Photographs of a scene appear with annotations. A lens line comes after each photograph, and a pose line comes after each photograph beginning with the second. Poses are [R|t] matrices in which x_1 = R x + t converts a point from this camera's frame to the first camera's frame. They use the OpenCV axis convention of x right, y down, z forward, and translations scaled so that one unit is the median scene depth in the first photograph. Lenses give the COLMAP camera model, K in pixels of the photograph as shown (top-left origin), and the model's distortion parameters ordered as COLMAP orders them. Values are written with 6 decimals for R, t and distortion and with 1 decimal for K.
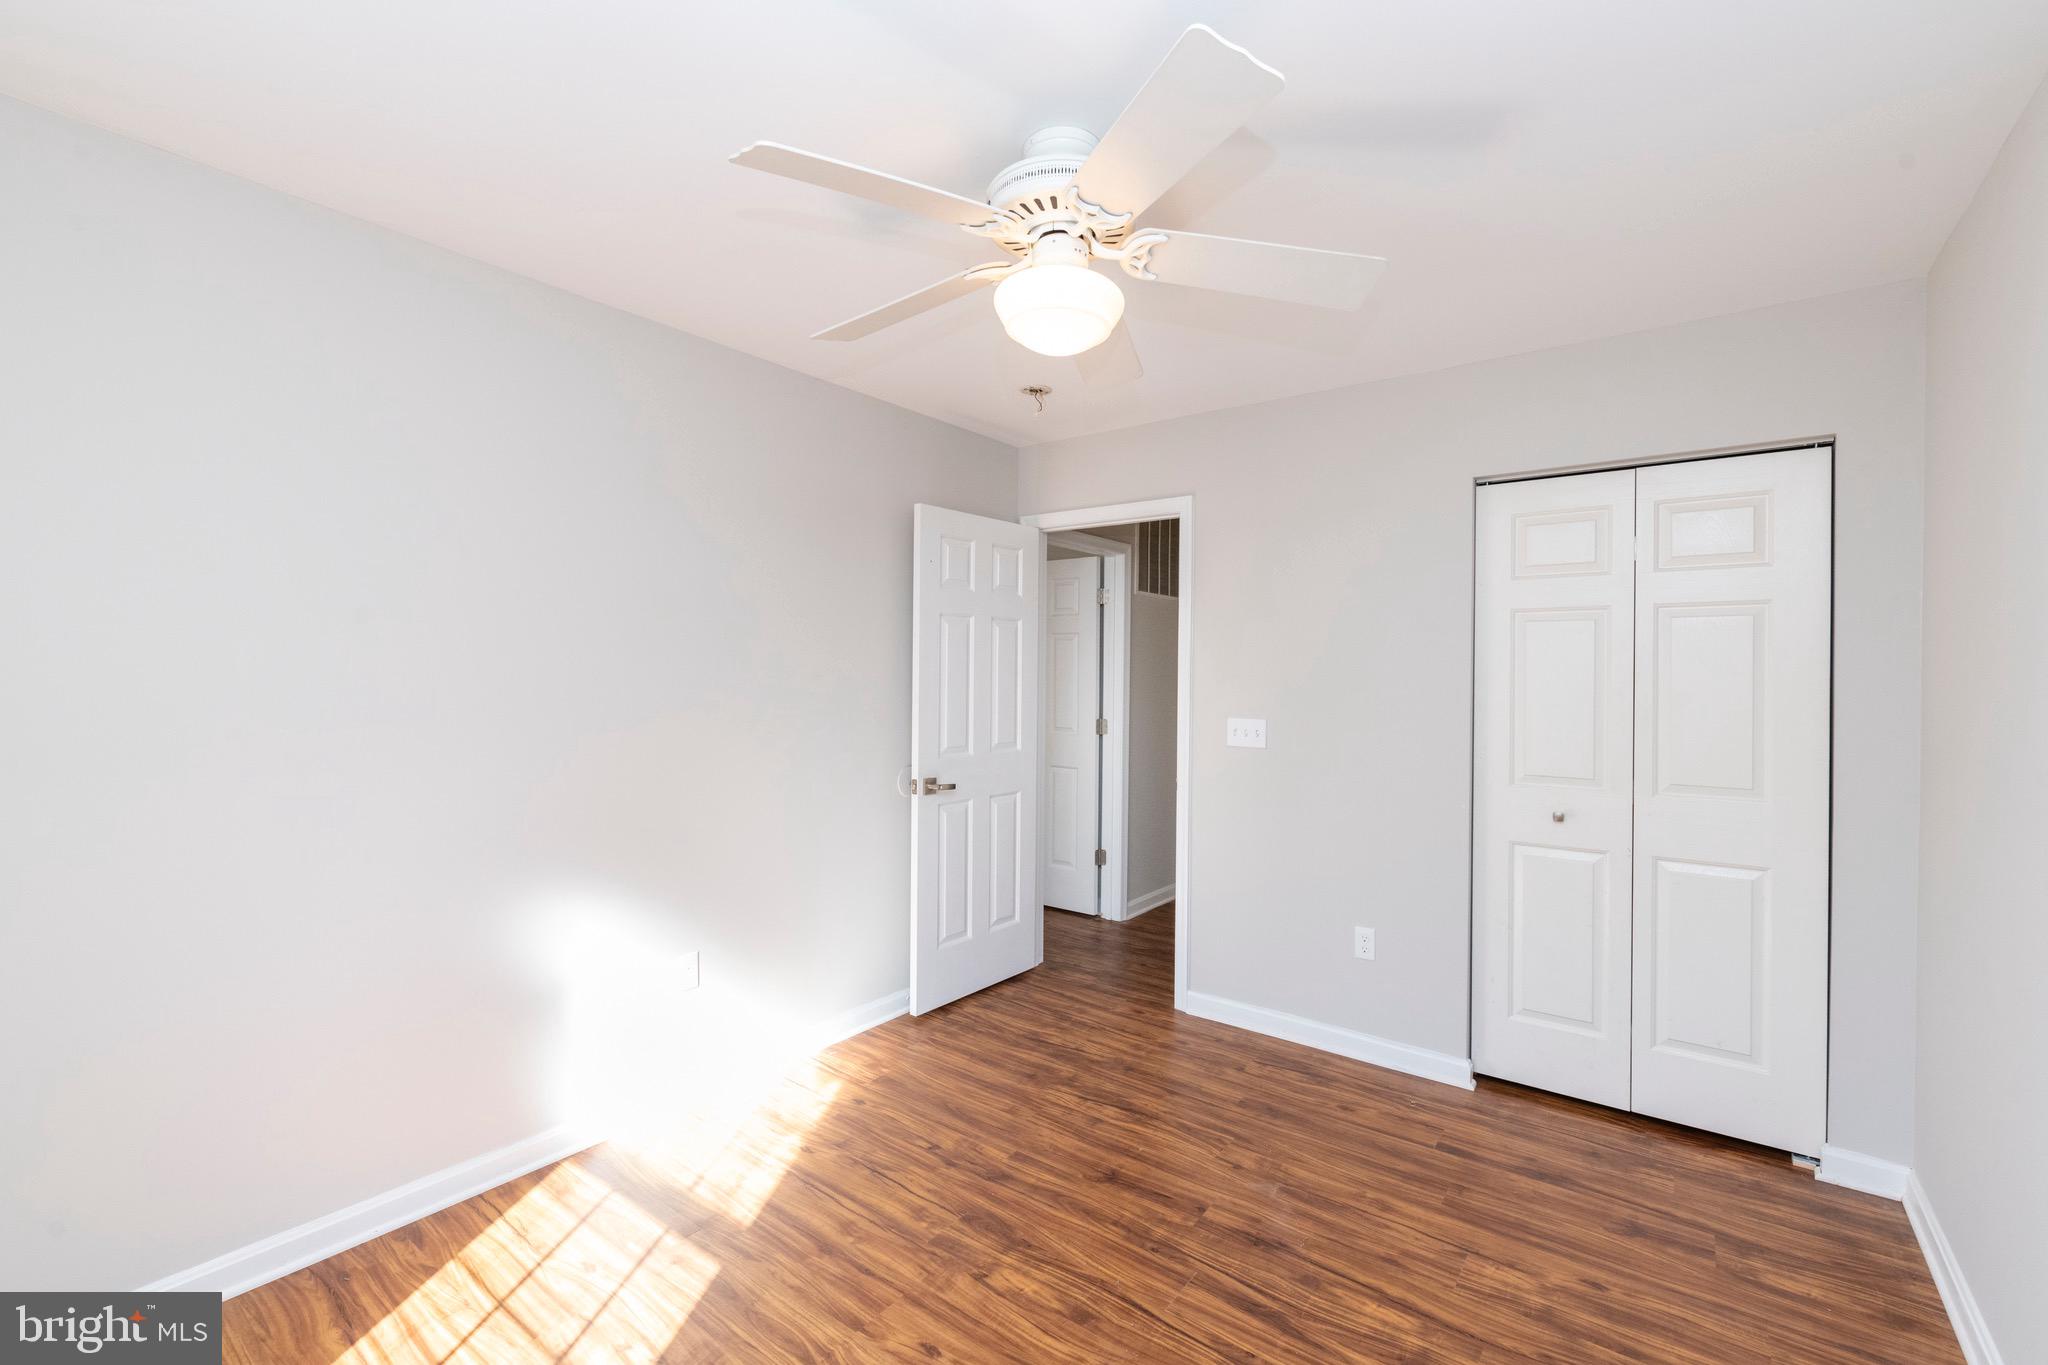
lens RADIAL K [[884.0, 0, 1024.9], [0, 884.0, 682.3], [0, 0, 1]] dist [0.017280, -0.000077]
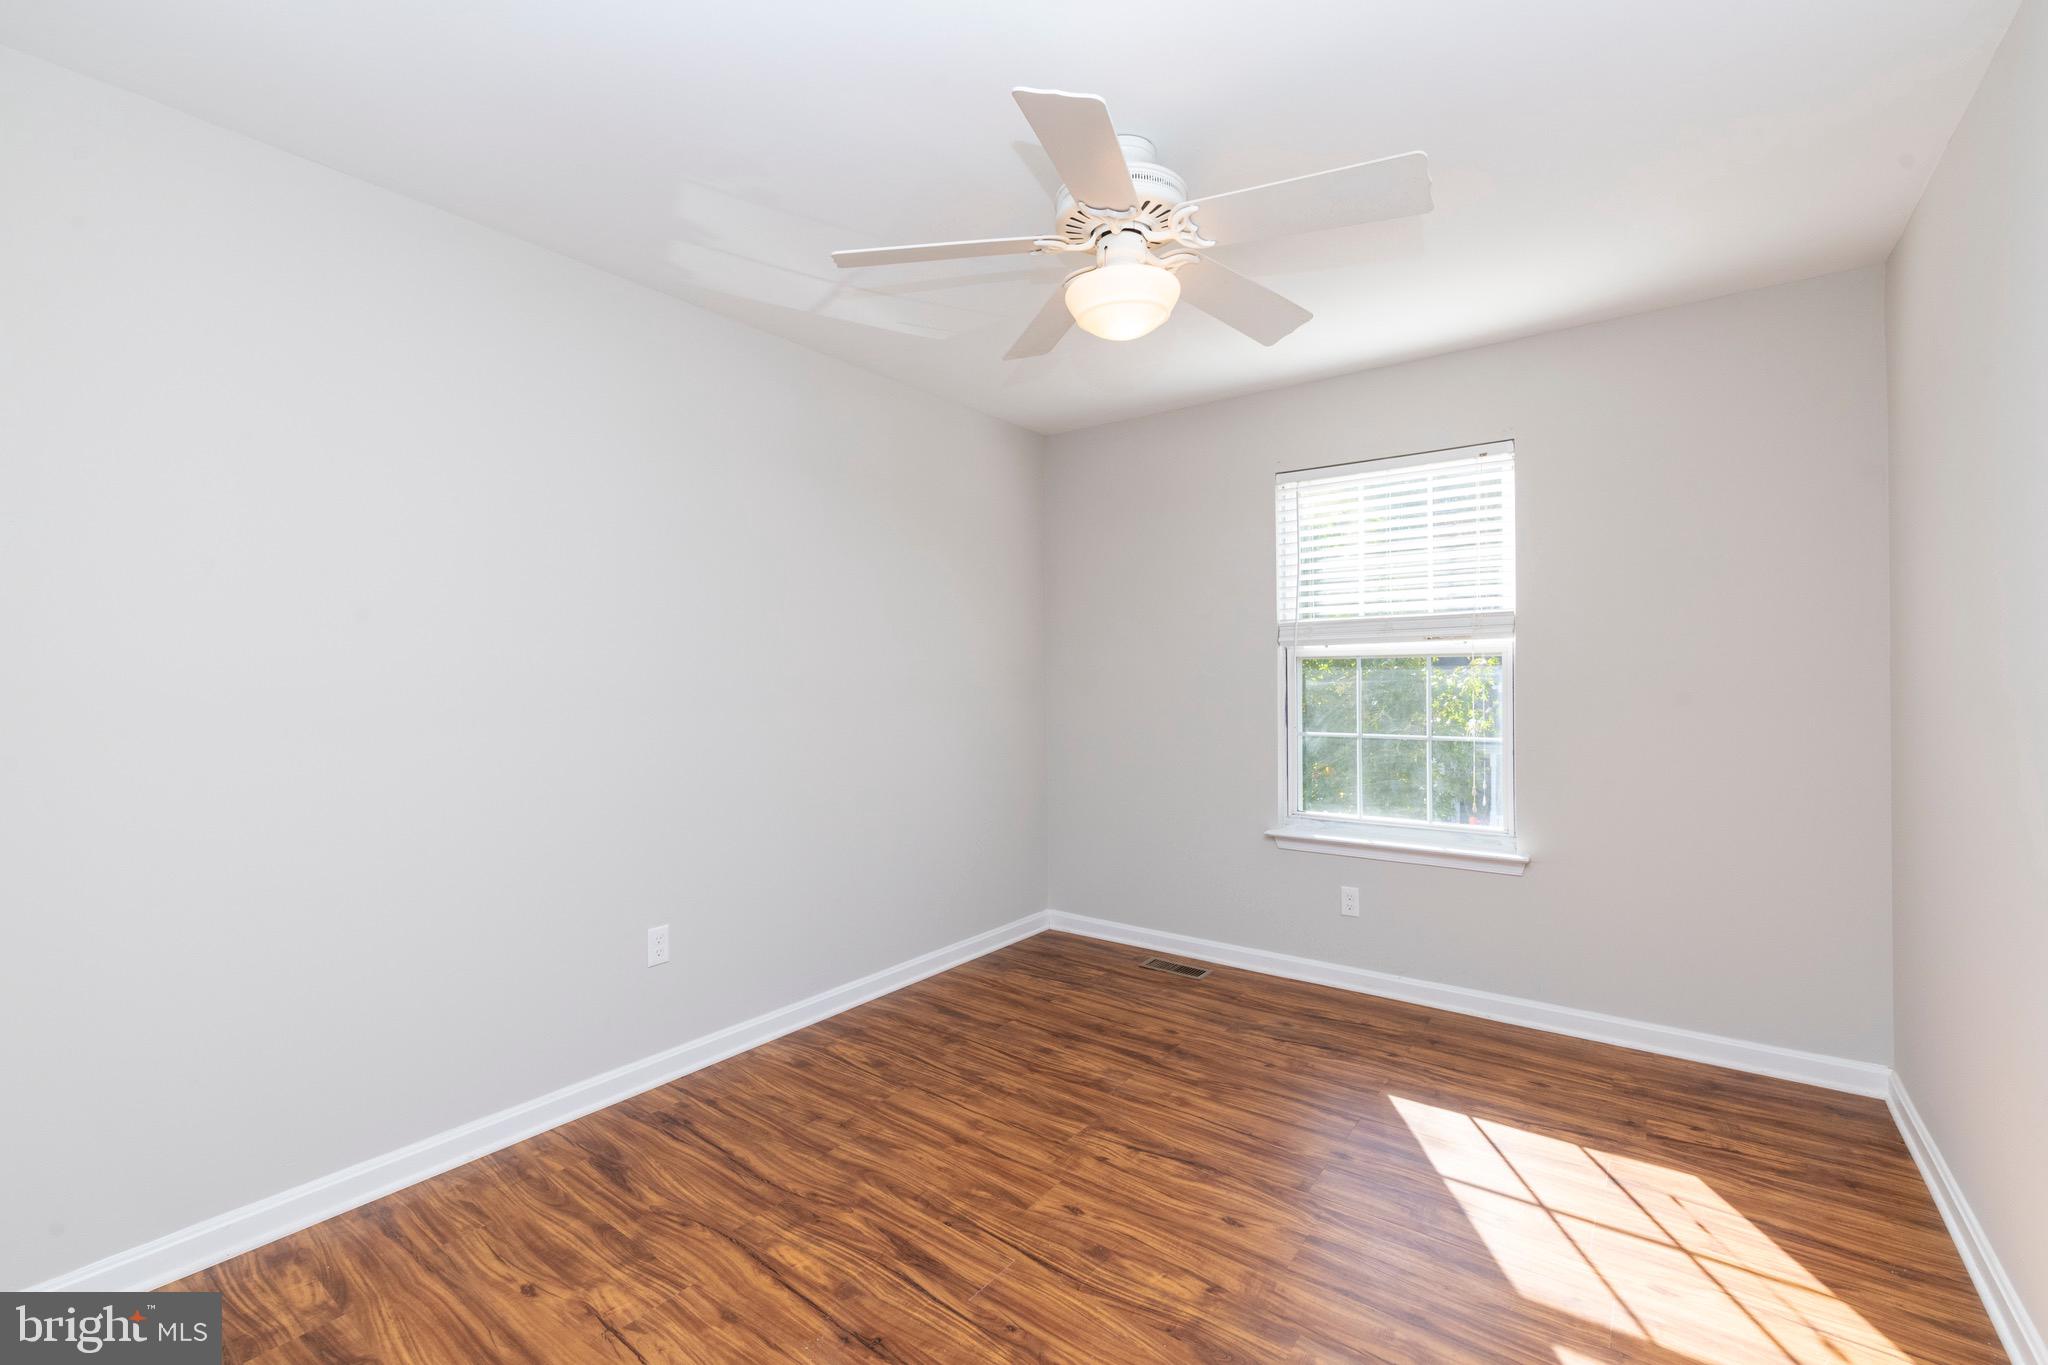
lens RADIAL K [[884.0, 0, 1020.3], [0, 884.0, 675.5], [0, 0, 1]] dist [0.017280, -0.000077]
pose [[-0.999980, -0.005572, -0.003133, 0.152690], [-0.005572, 0.999984, 0.000014, 0.054700], [0.003133, 0.000031, -0.999995, 1.917209]]
